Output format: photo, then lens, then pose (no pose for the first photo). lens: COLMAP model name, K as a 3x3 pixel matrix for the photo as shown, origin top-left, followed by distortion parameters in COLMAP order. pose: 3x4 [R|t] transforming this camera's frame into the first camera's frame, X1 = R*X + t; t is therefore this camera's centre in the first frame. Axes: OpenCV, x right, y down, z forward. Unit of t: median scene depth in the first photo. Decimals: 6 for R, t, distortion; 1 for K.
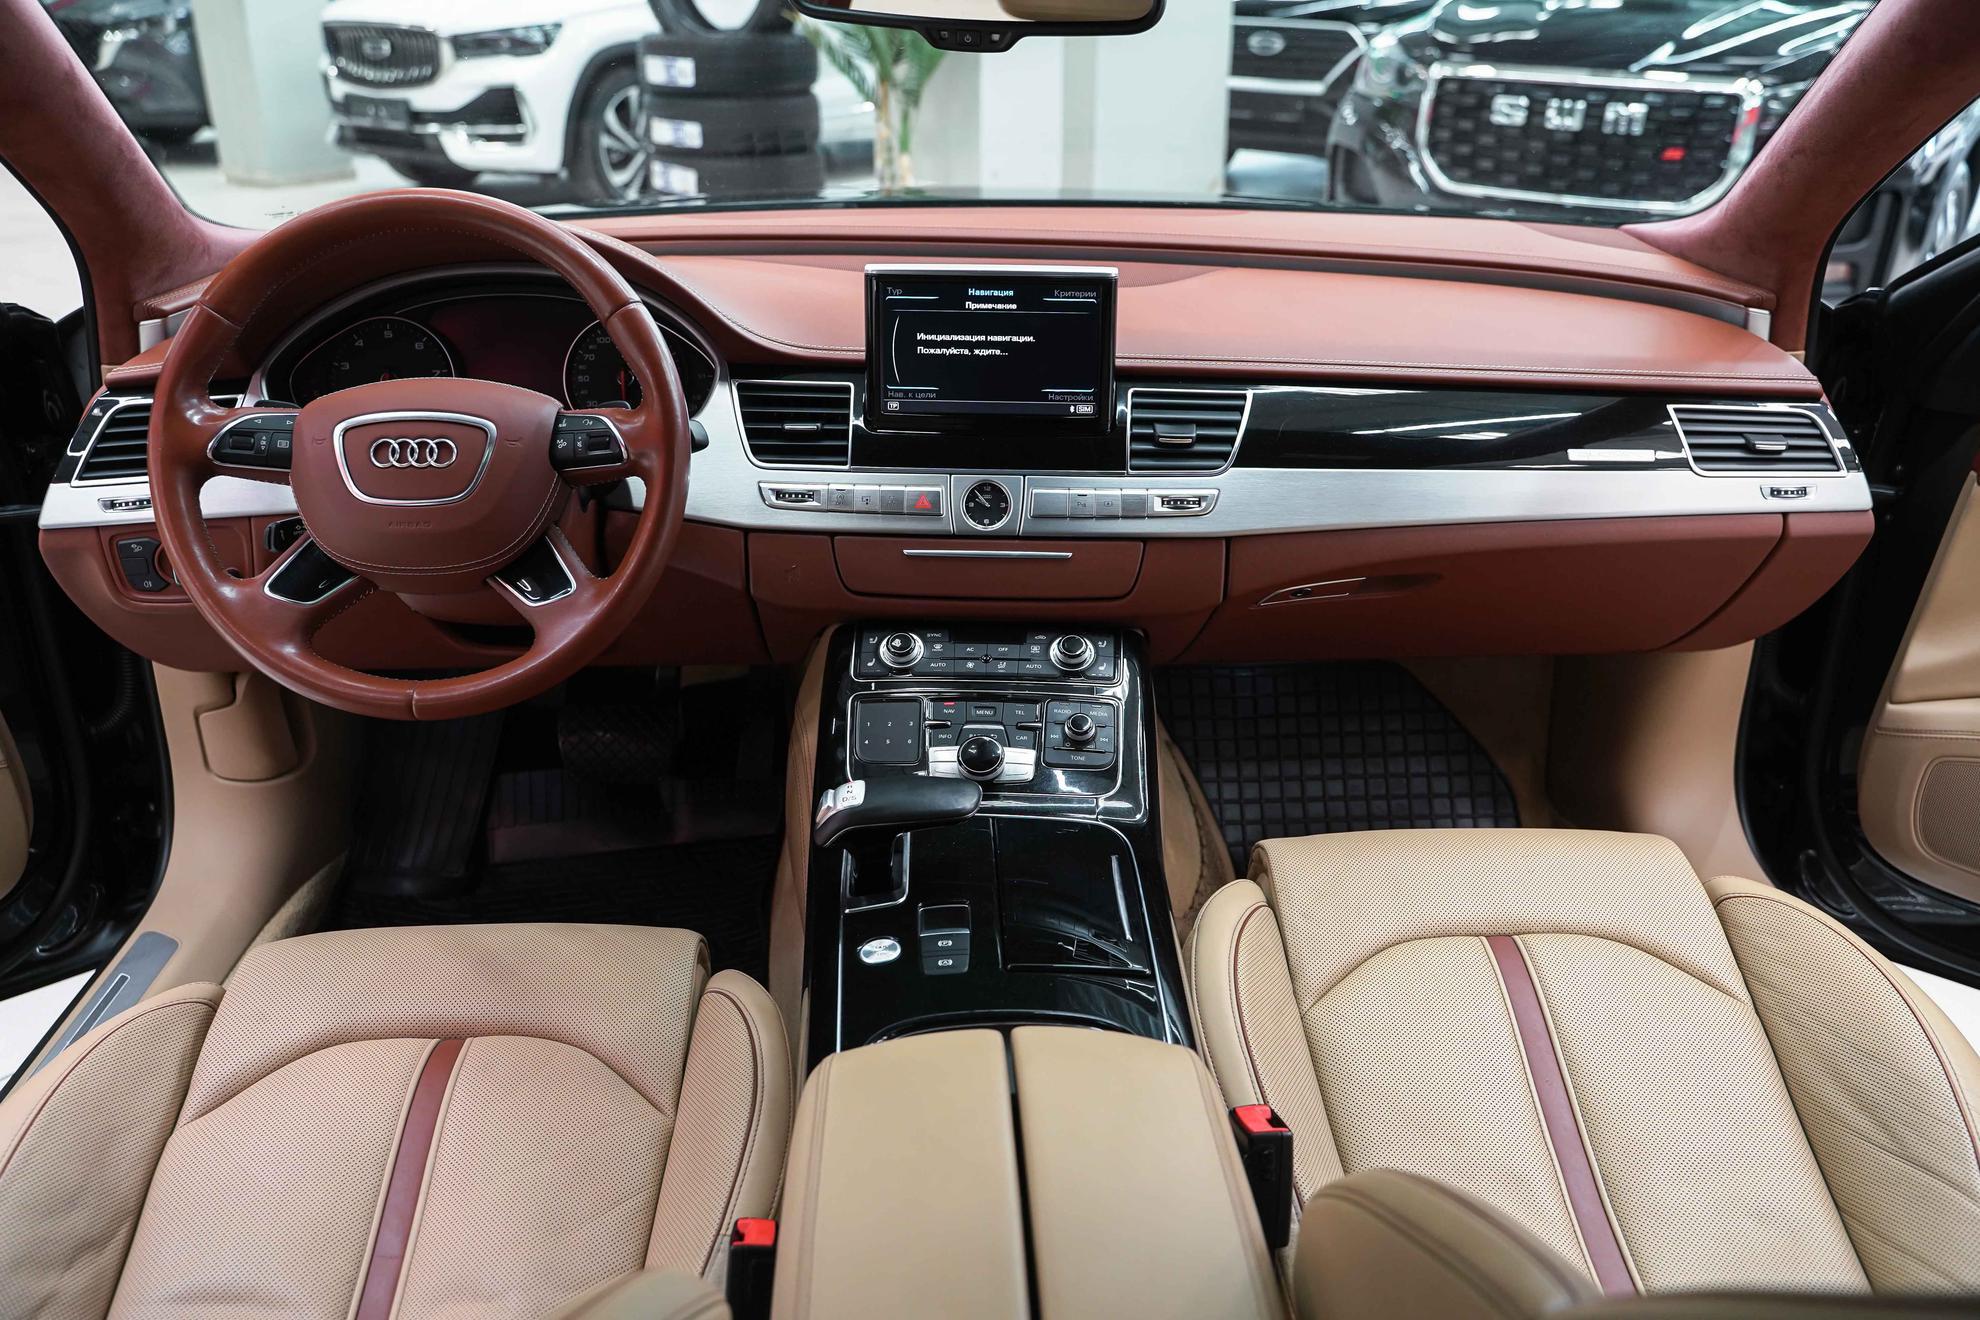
lens RADIAL K [[1566.4, 0, 986.5], [0, 1566.4, 643.8], [0, 0, 1]] dist [-0.018357, 0.003479]
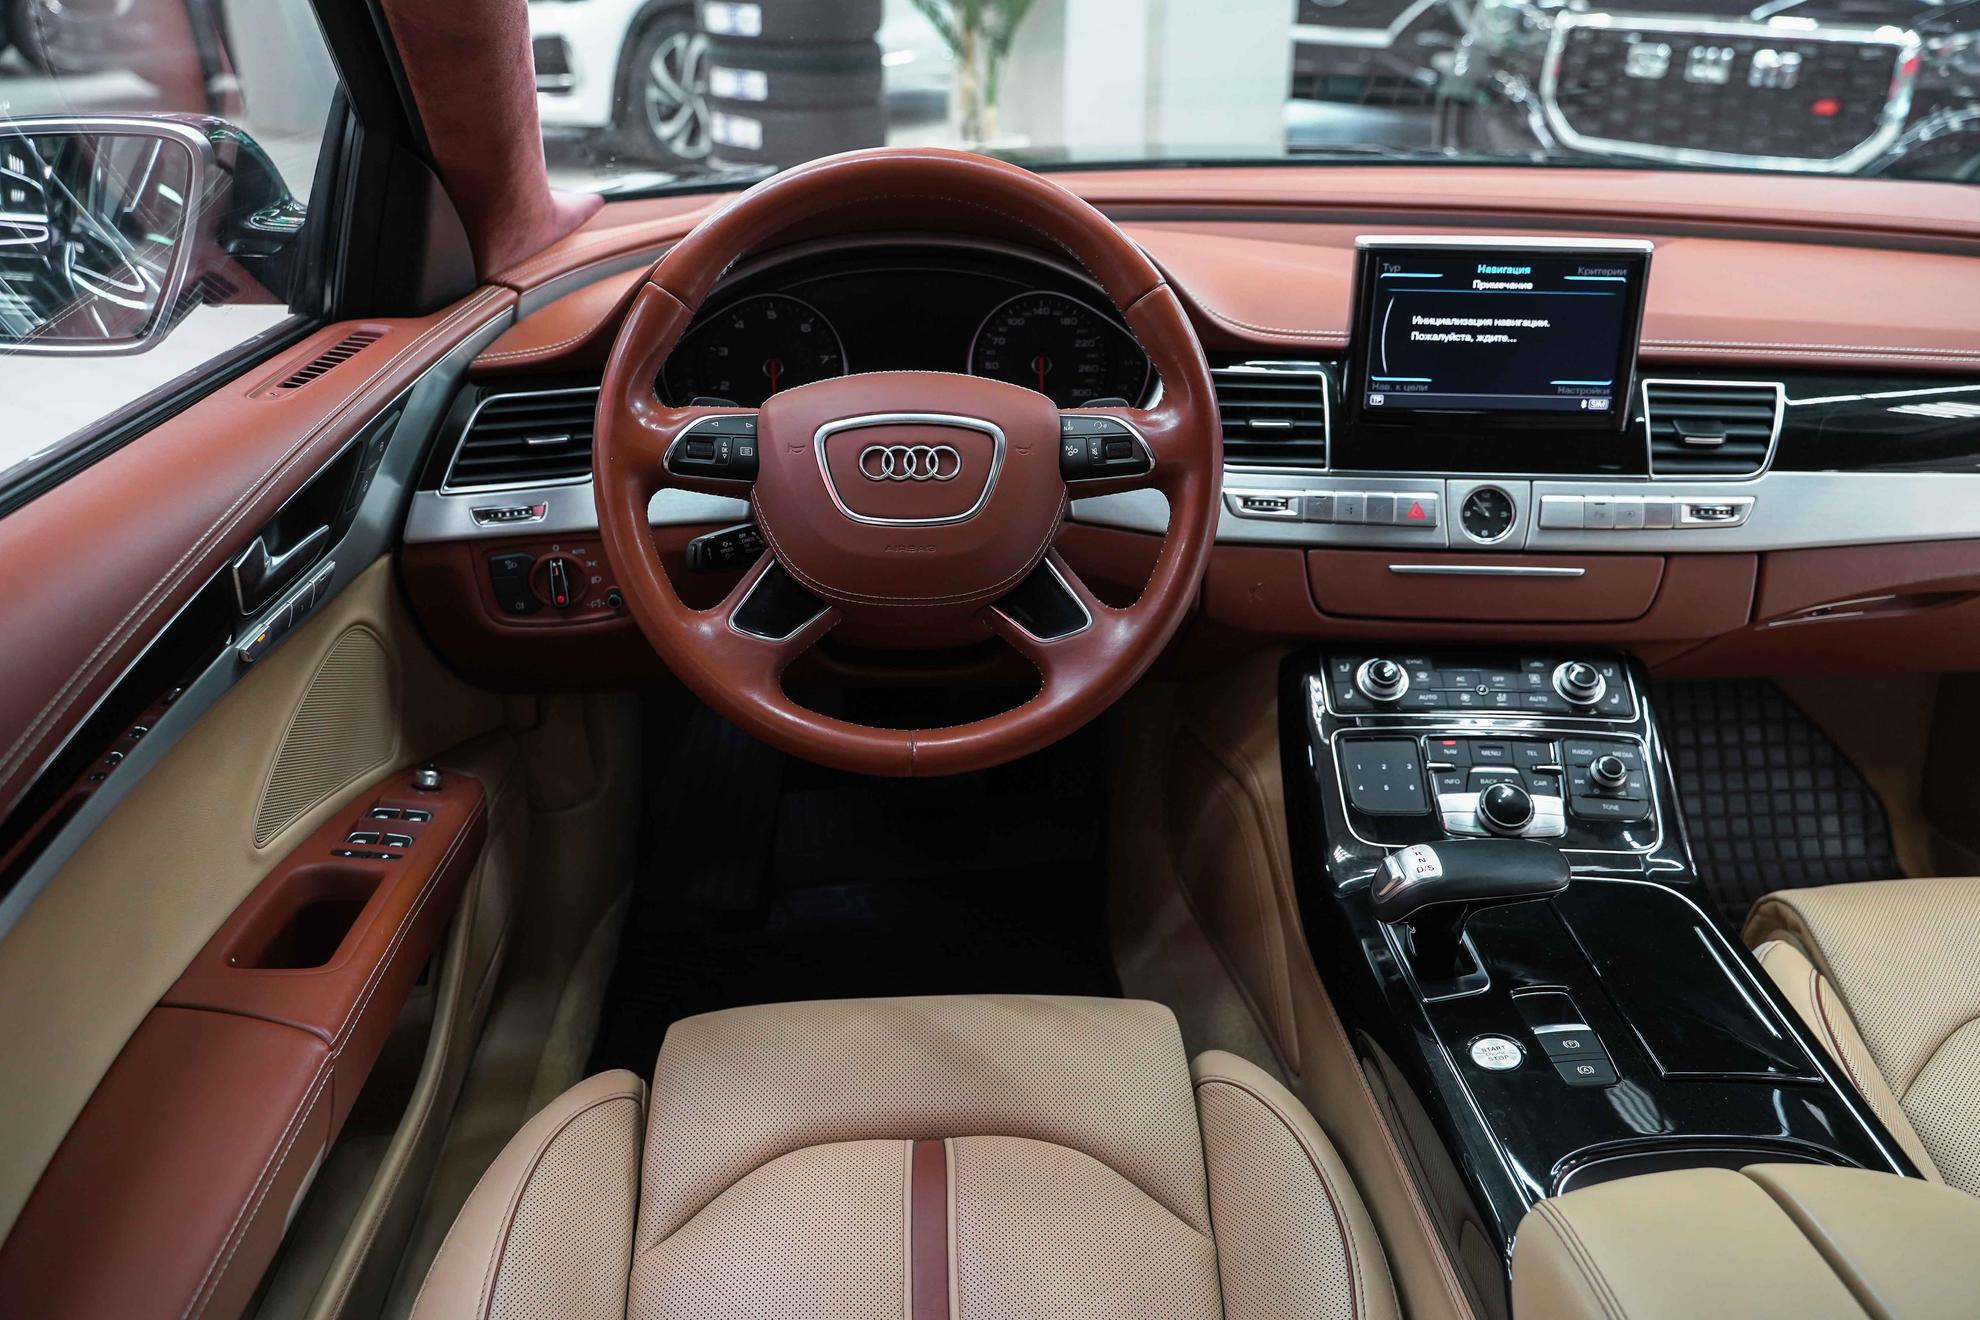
lens RADIAL K [[1566.4, 0, 984.2], [0, 1566.4, 651.4], [0, 0, 1]] dist [-0.018357, 0.003479]
pose [[0.999995, -0.000738, 0.002943, -0.281644], [0.000644, 0.999485, 0.032077, -0.040276], [-0.002965, -0.032075, 0.999481, 0.127200]]
